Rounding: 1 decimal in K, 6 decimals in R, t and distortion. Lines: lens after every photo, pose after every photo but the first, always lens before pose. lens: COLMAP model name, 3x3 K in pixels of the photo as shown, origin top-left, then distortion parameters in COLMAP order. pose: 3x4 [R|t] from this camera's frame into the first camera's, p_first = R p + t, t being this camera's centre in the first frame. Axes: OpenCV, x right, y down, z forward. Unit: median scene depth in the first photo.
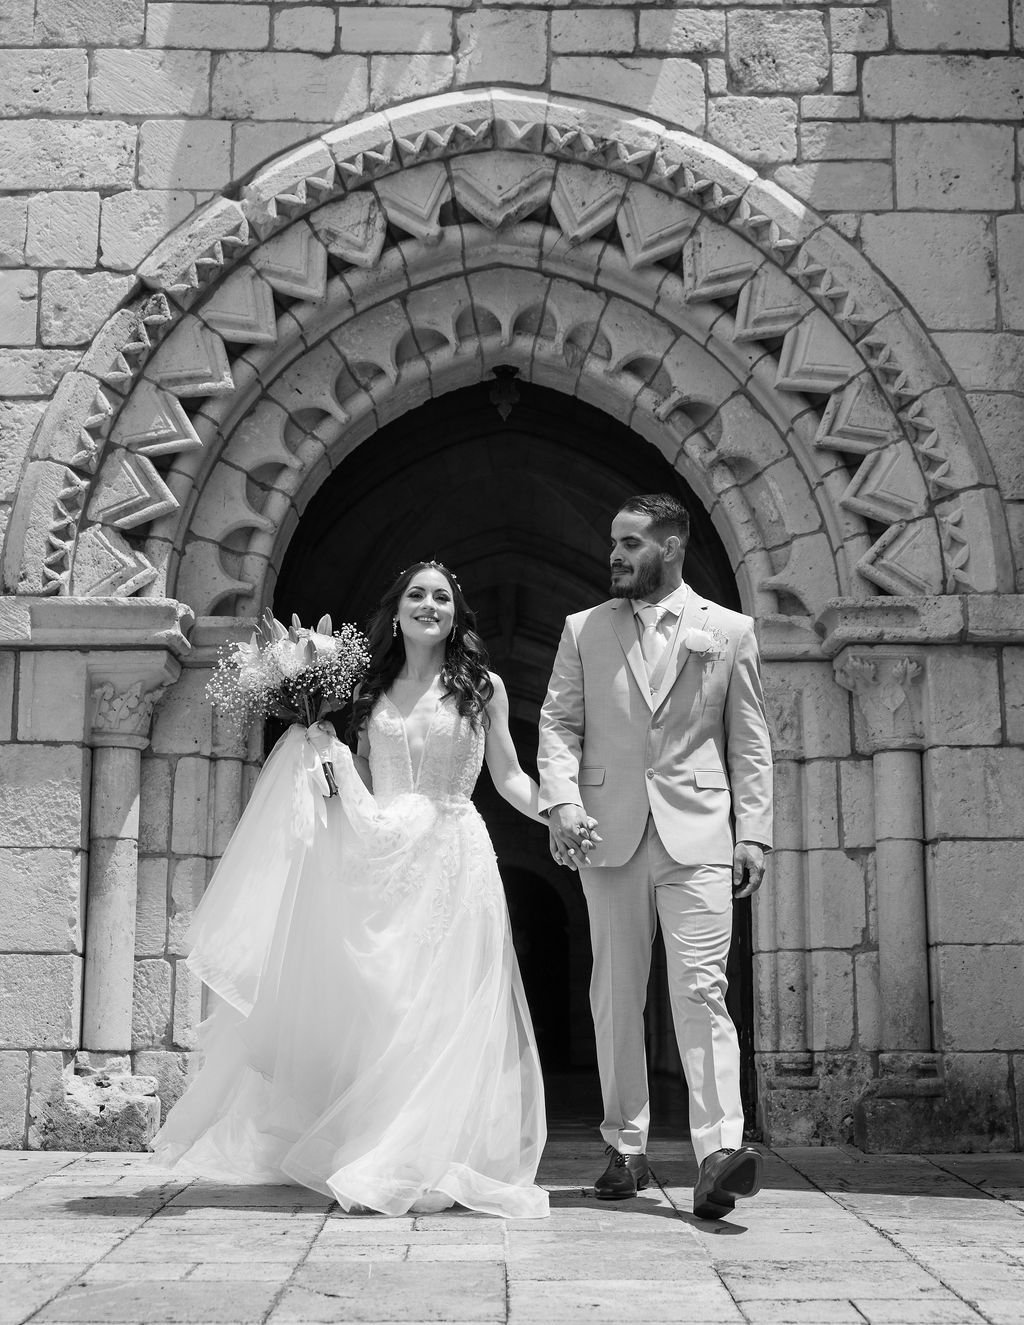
lens RADIAL K [[1762.8, 0, 514.6], [0, 1762.8, 663.8], [0, 0, 1]] dist [0.027755, 0.000000]
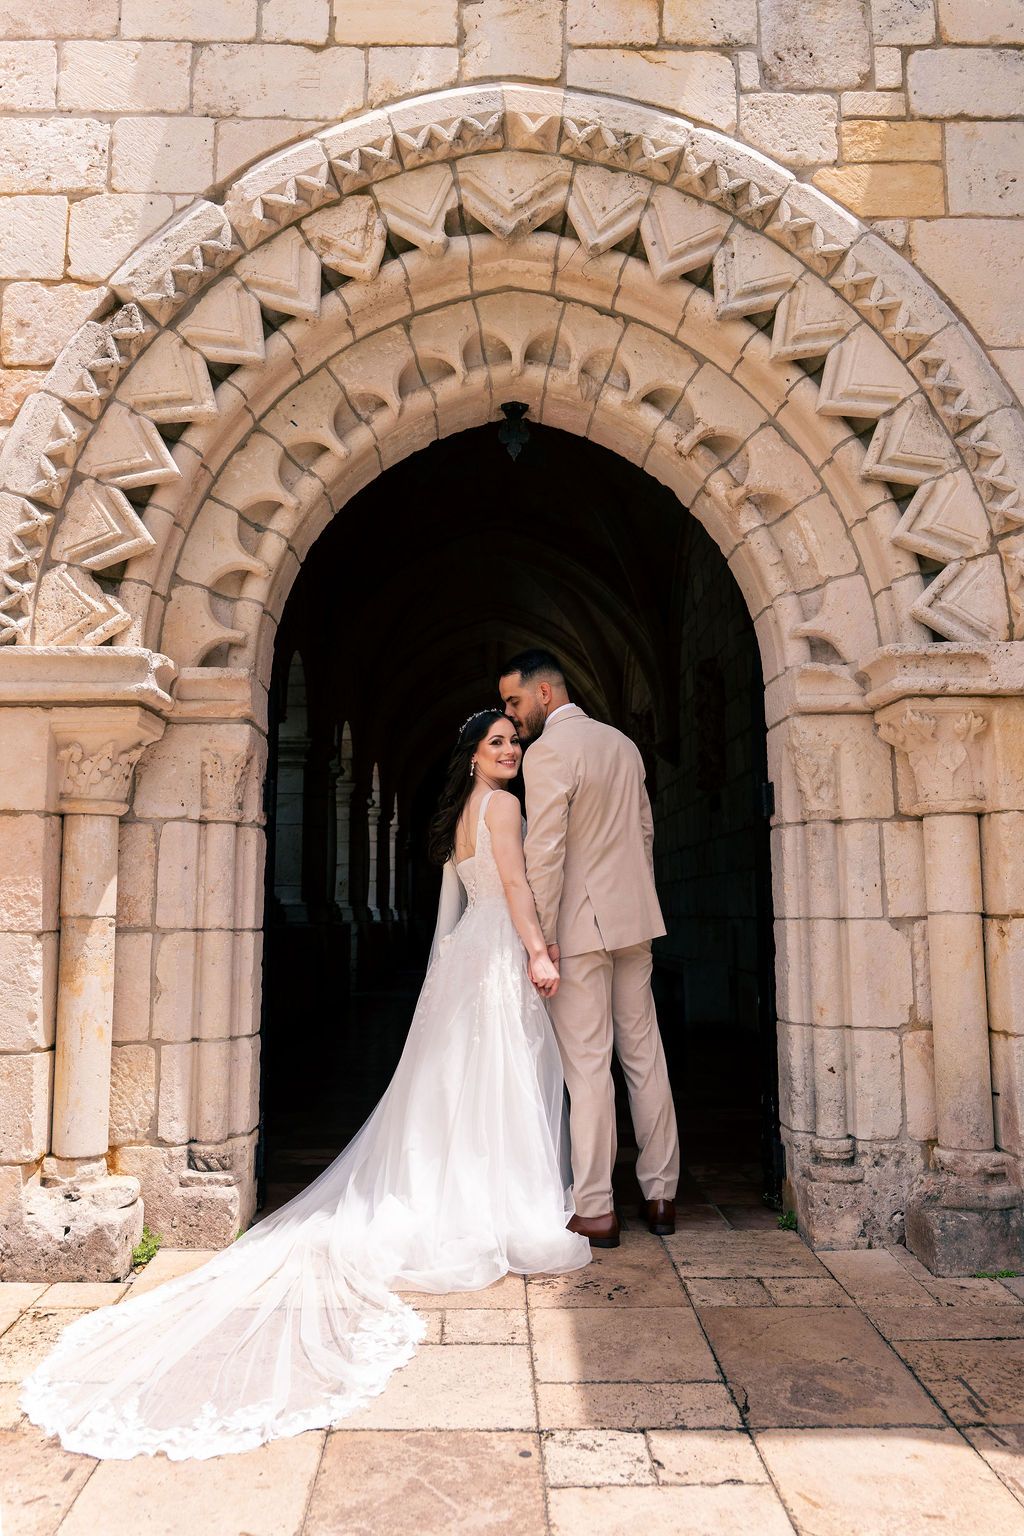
lens RADIAL K [[1202.7, 0, 503.2], [0, 1202.7, 766.6], [0, 0, 1]] dist [-0.005520, 0.000950]
pose [[0.999989, -0.003721, 0.002924, -0.015717], [0.003543, 0.998266, 0.058763, -0.011671], [-0.003138, -0.058752, 0.998268, 0.375248]]
